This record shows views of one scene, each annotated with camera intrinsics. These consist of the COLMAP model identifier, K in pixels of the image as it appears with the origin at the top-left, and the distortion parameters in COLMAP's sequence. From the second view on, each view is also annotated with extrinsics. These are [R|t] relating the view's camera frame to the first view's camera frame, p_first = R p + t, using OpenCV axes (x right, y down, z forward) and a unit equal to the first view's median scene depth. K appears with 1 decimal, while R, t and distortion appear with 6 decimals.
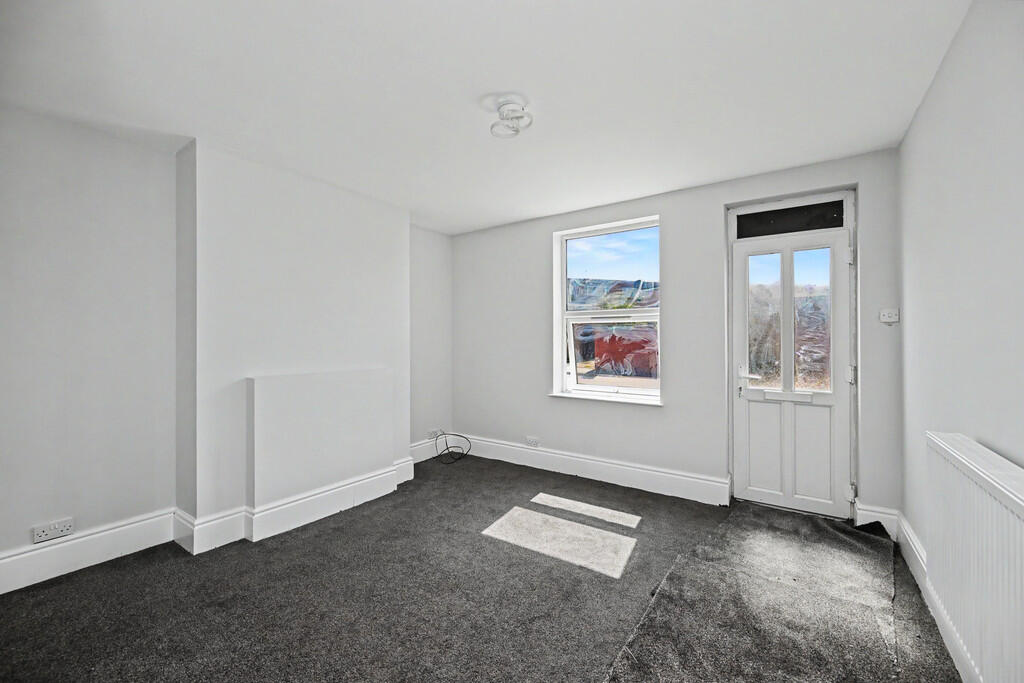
lens RADIAL K [[411.8, 0, 509.1], [0, 411.8, 342.2], [0, 0, 1]] dist [-0.000218, 0.000045]
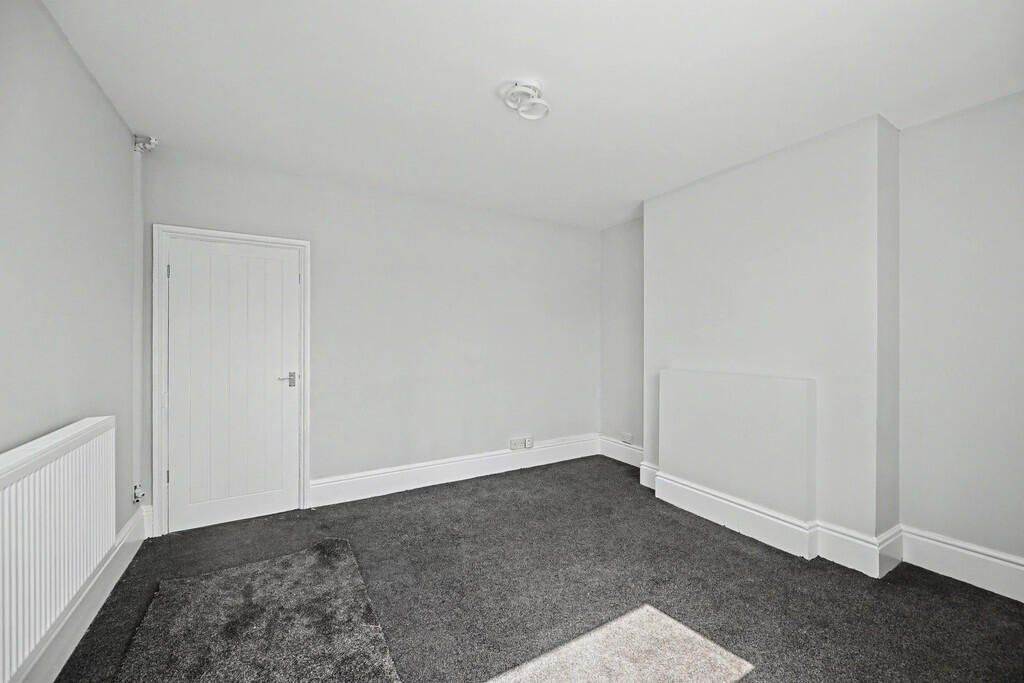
lens RADIAL K [[408.4, 0, 510.3], [0, 408.4, 341.3], [0, 0, 1]] dist [-0.000288, -0.000054]
pose [[-0.423765, 0.003186, -0.905766, 0.698612], [-0.000834, 0.999992, 0.003908, 0.006499], [0.905772, 0.002411, -0.423759, 1.127423]]
